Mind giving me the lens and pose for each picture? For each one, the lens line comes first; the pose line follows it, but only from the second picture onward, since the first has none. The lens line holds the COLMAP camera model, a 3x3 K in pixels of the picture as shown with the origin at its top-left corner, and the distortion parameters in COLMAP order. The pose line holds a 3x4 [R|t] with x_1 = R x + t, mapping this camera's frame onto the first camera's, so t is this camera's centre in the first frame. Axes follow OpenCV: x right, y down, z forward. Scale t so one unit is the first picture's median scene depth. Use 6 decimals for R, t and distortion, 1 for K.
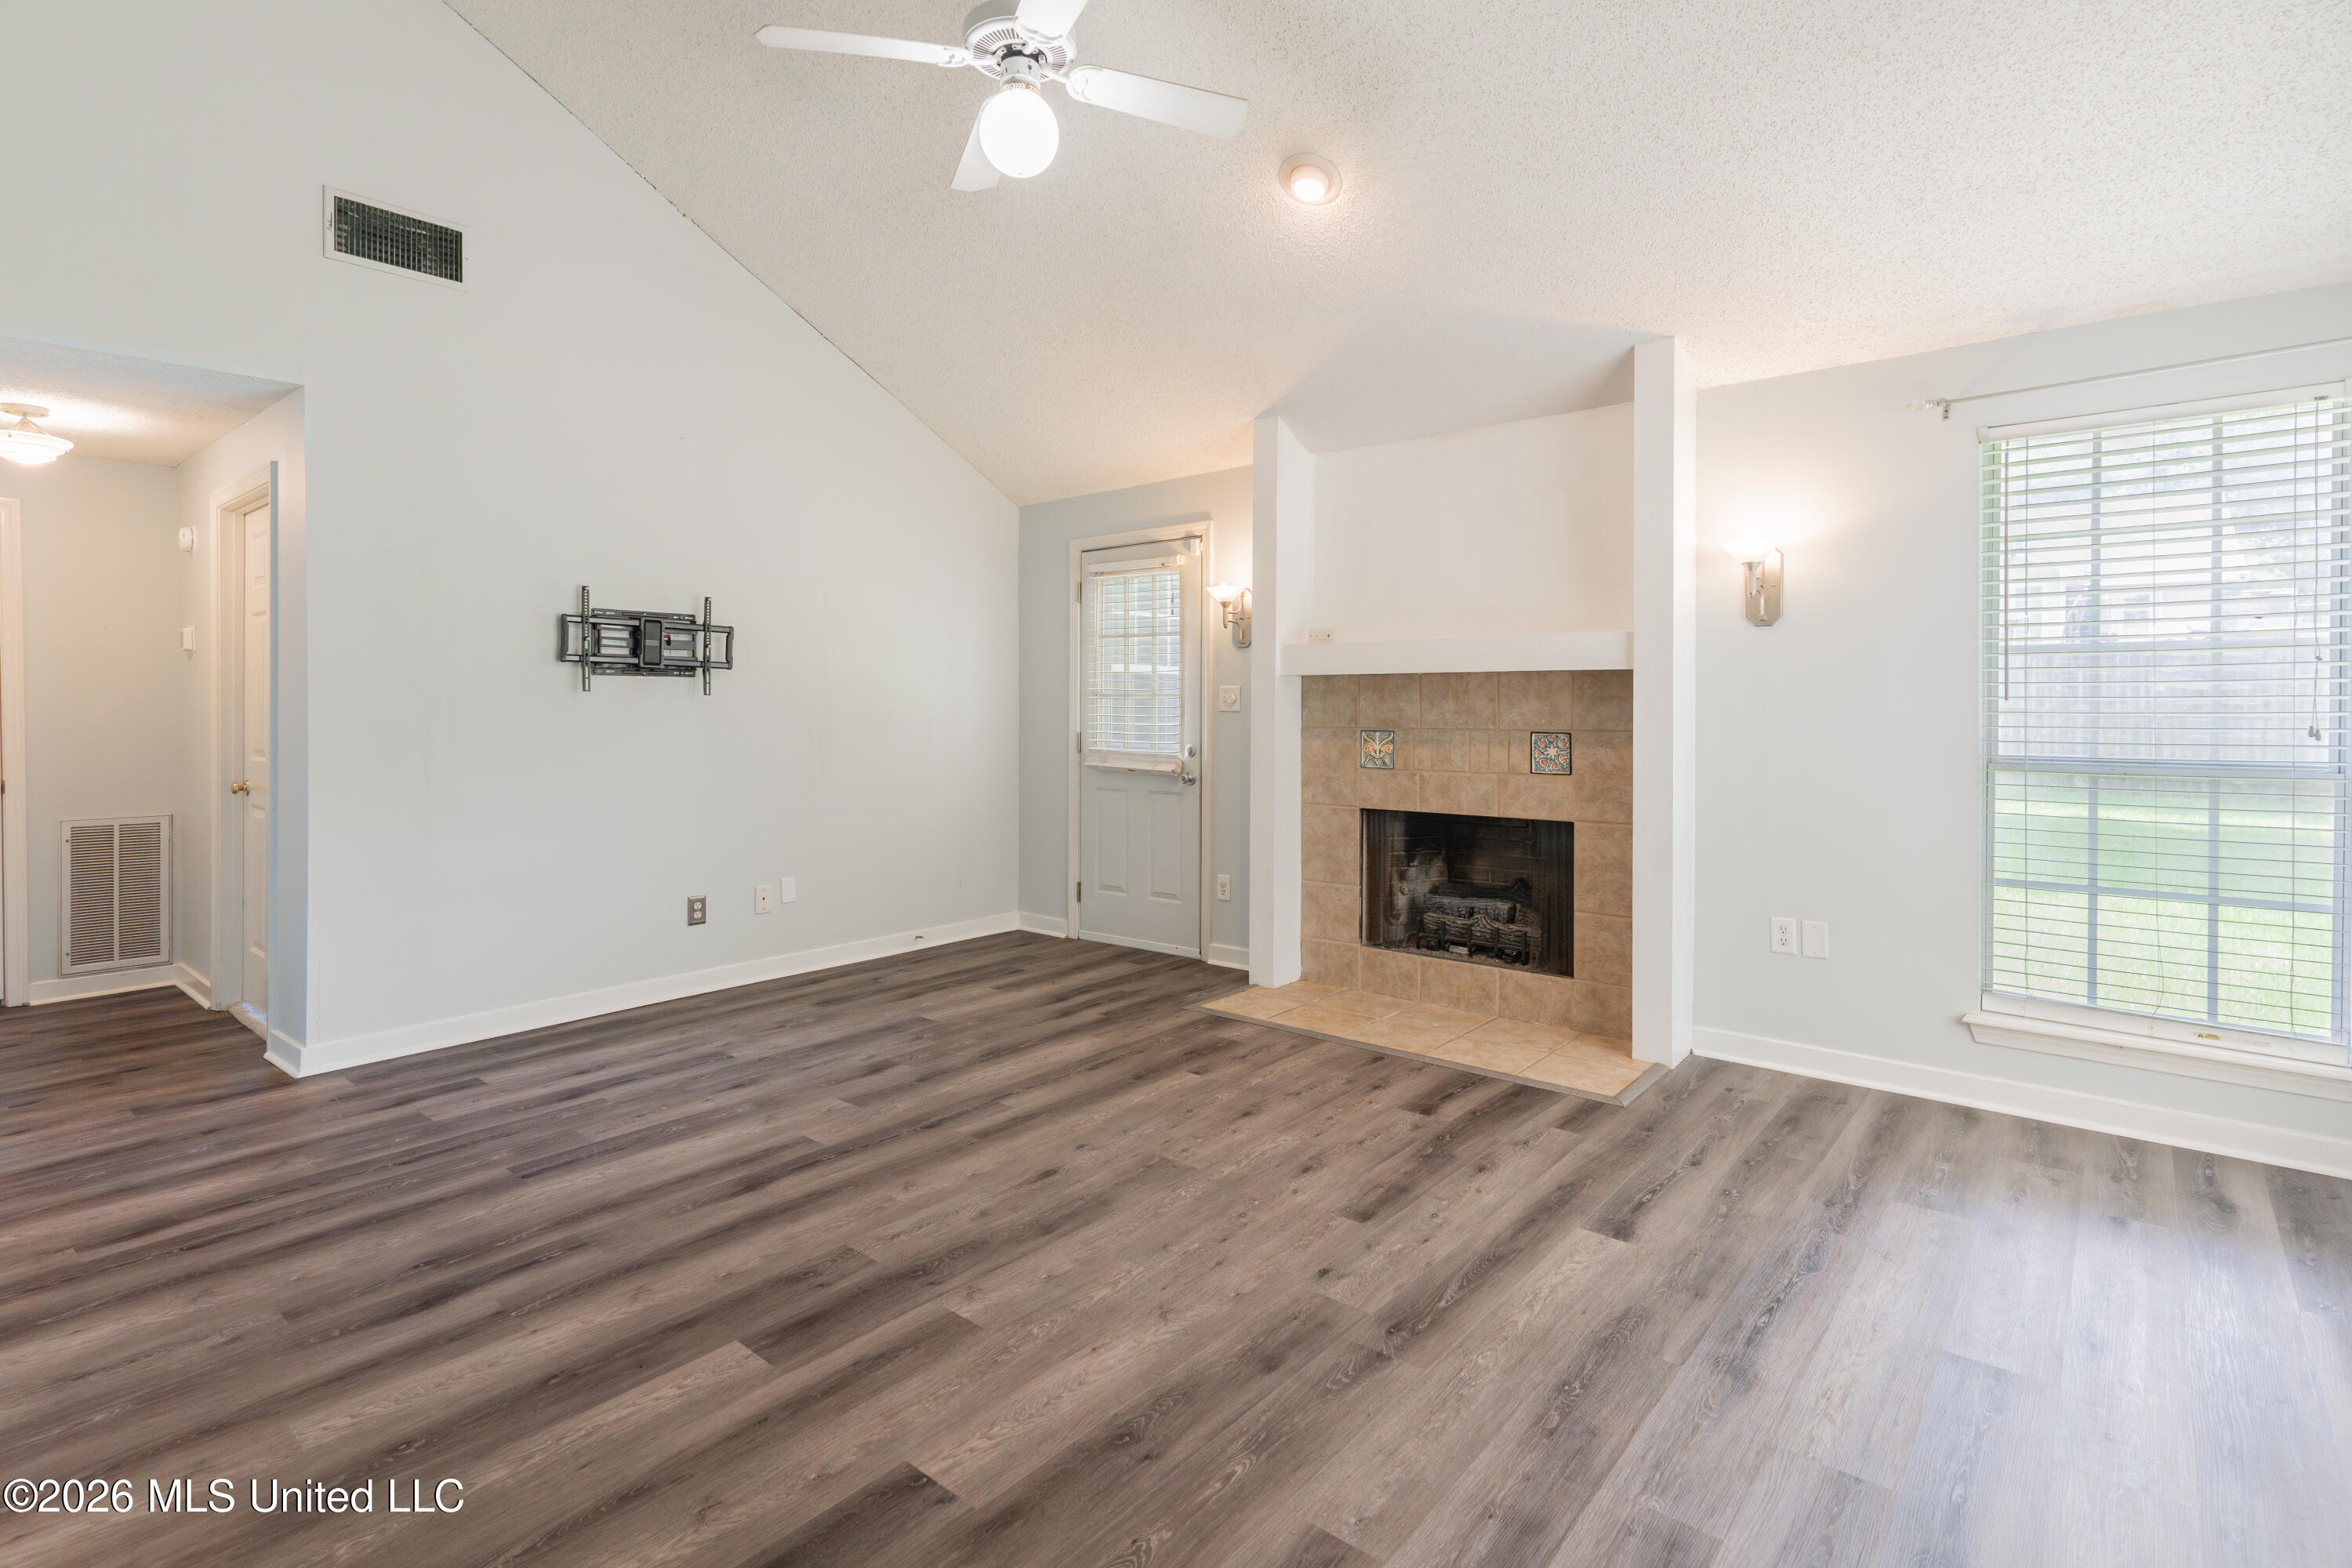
lens RADIAL K [[1154.1, 0, 1177.0], [0, 1154.1, 710.9], [0, 0, 1]] dist [0.001114, 0.000676]
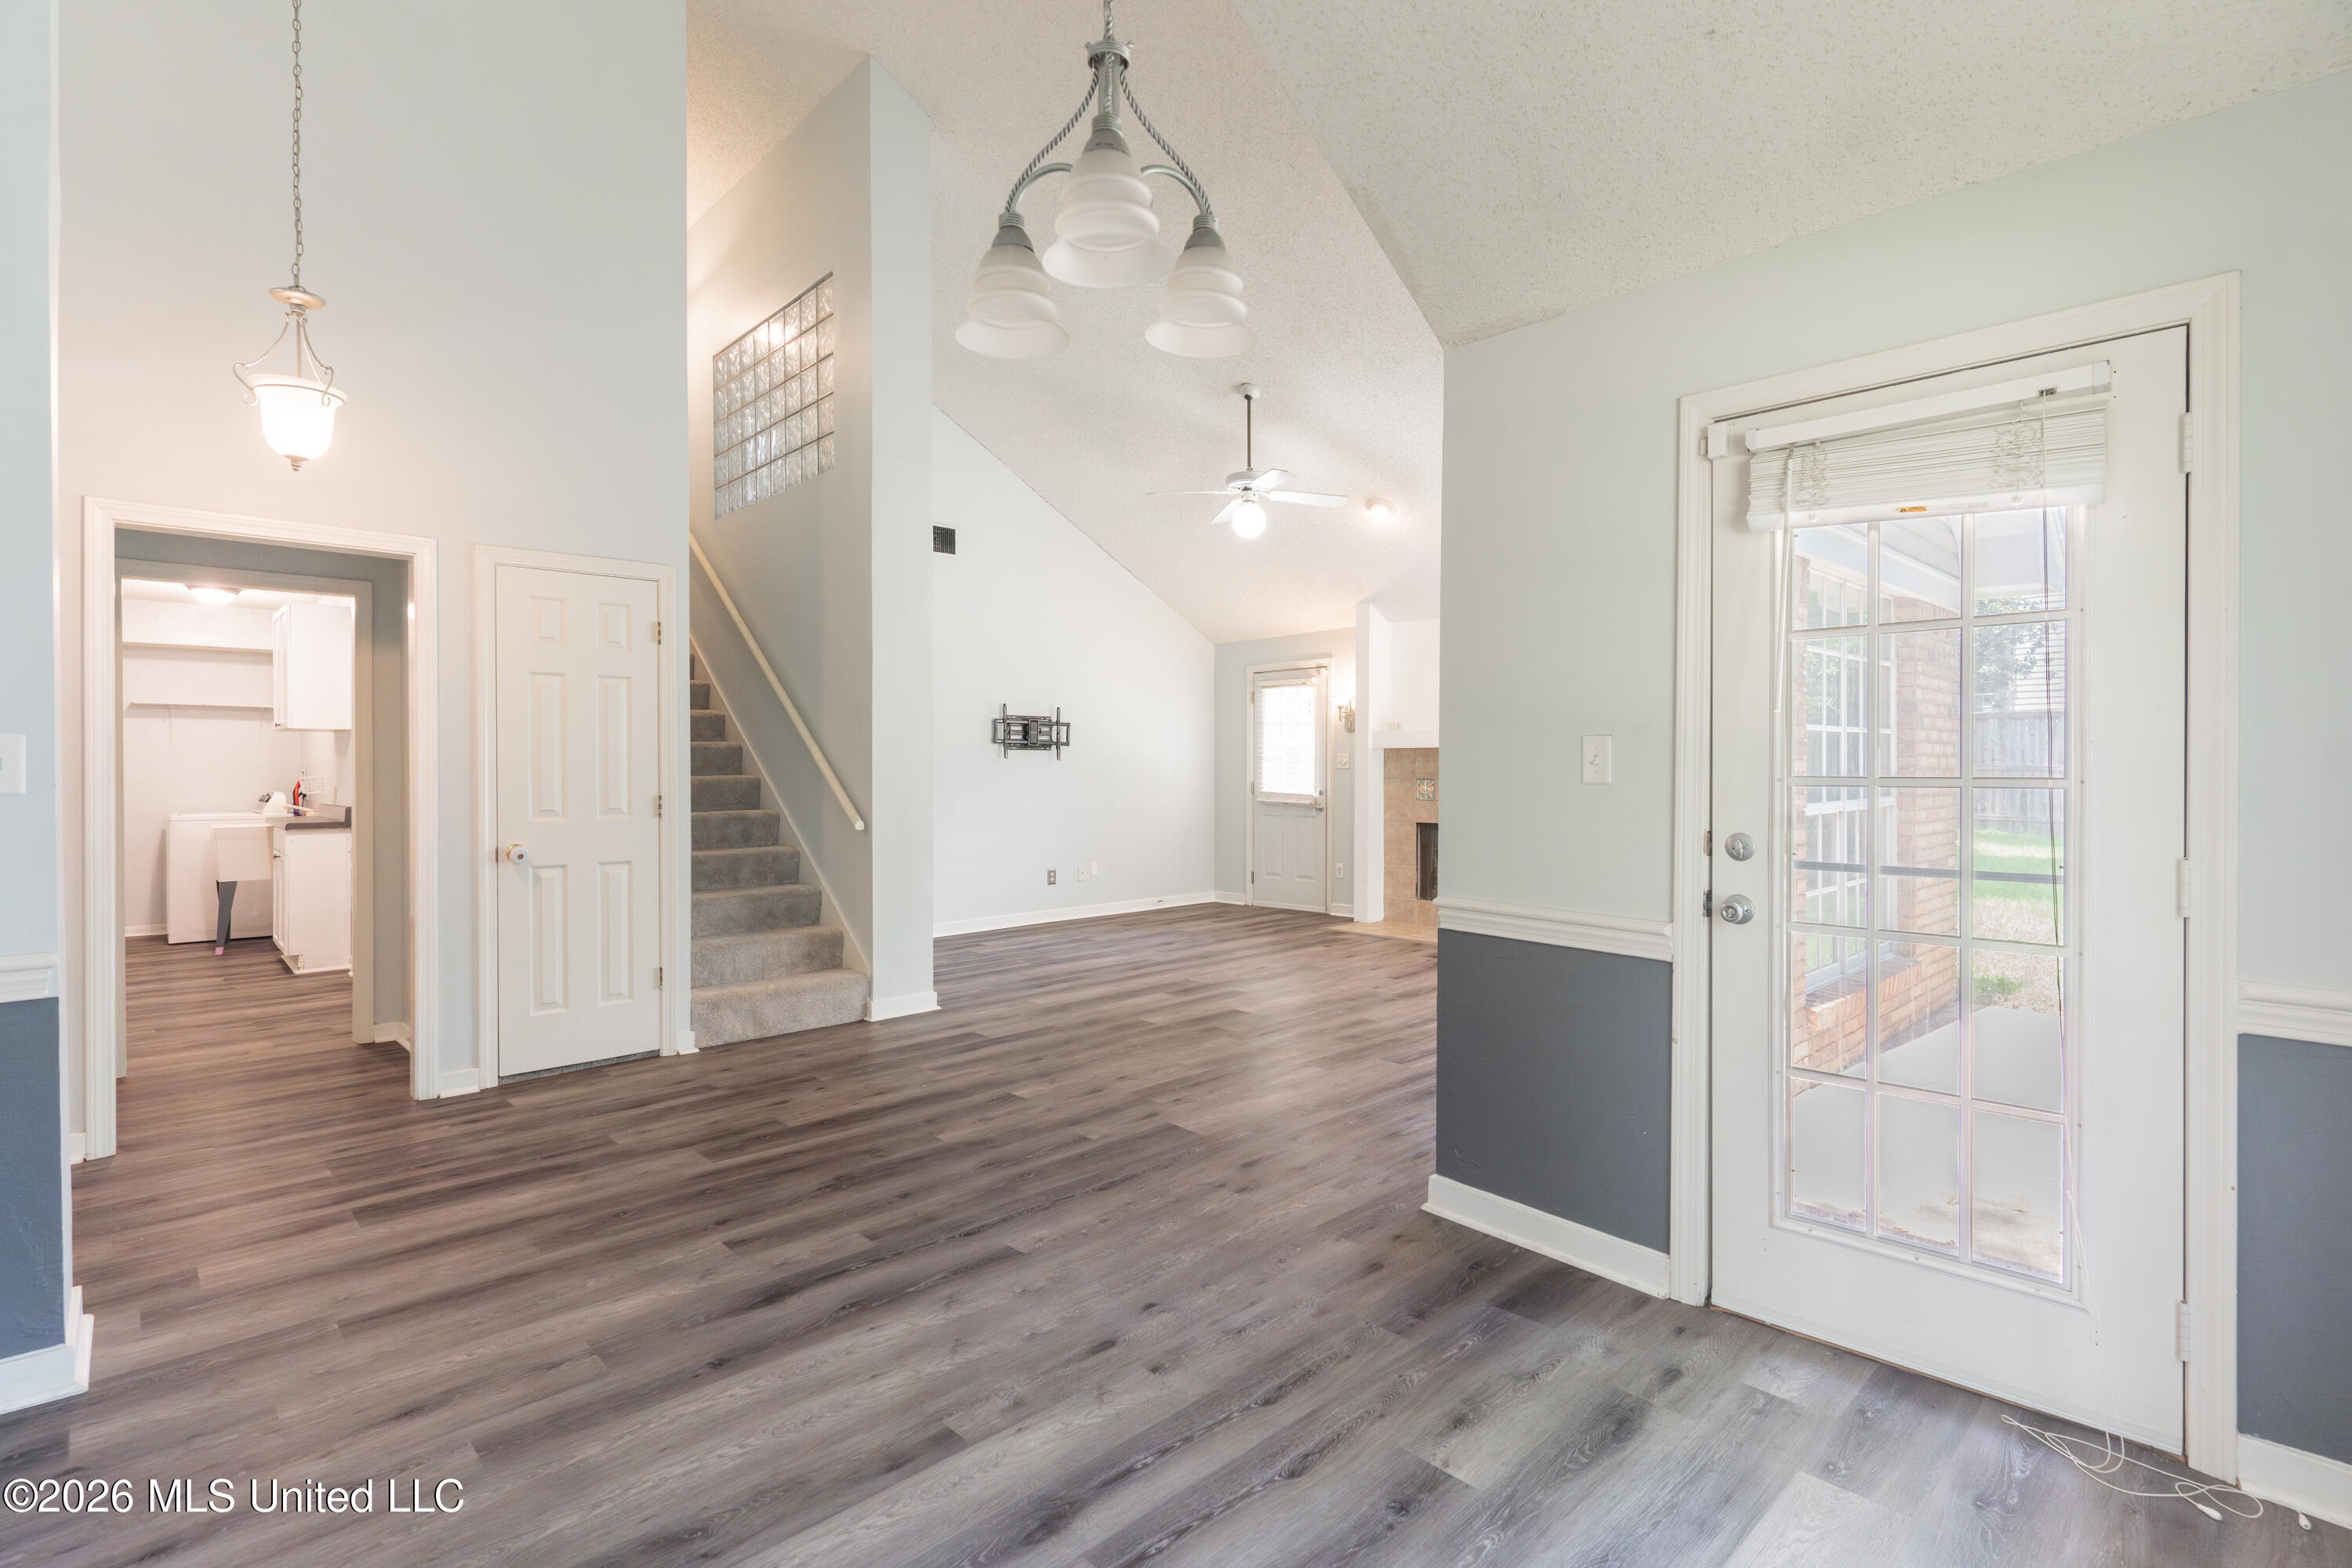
lens RADIAL K [[1136.7, 0, 1185.5], [0, 1136.7, 773.6], [0, 0, 1]] dist [0.002441, 0.000528]
pose [[0.995072, -0.001089, -0.099151, -0.027384], [0.001273, 0.999998, 0.001792, 0.005828], [0.099149, -0.001909, 0.995071, -0.957249]]
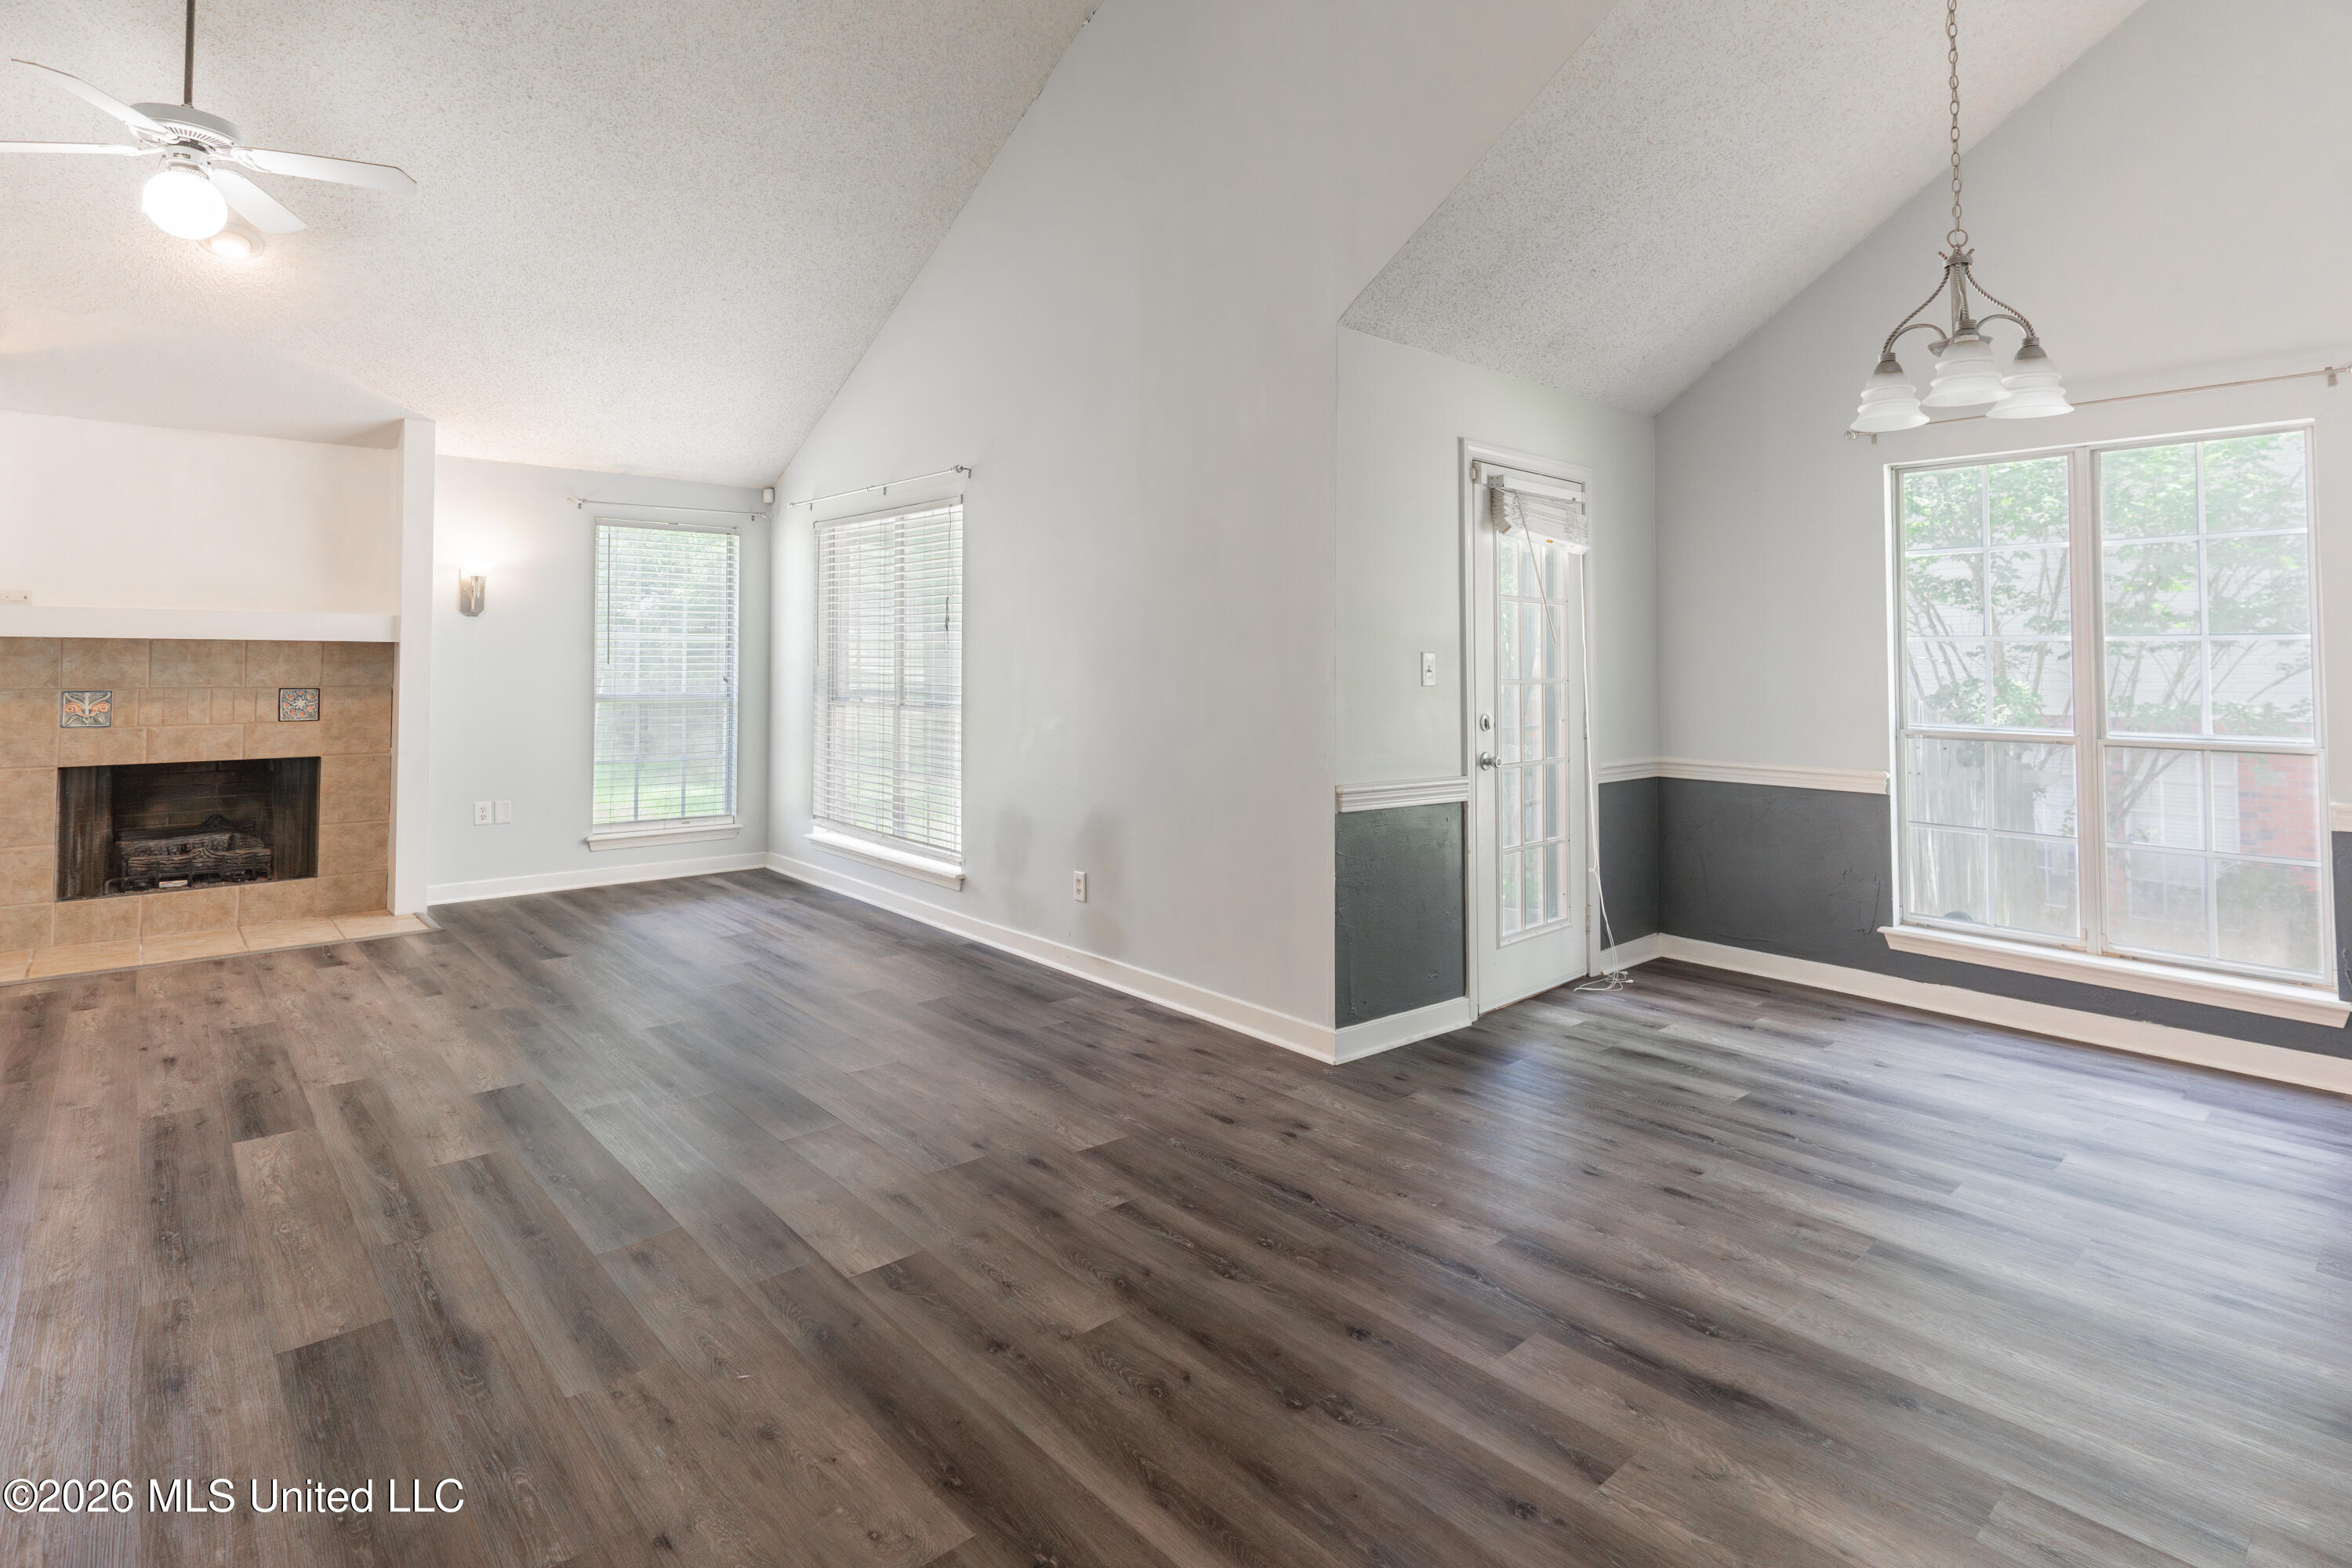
lens RADIAL K [[1149.0, 0, 1179.3], [0, 1149.0, 627.6], [0, 0, 1]] dist [0.002009, 0.000148]
pose [[0.138314, 0.032327, 0.989861, -0.872478], [0.002375, 0.999453, -0.032973, -0.004698], [-0.990386, 0.006911, 0.138162, -0.156043]]
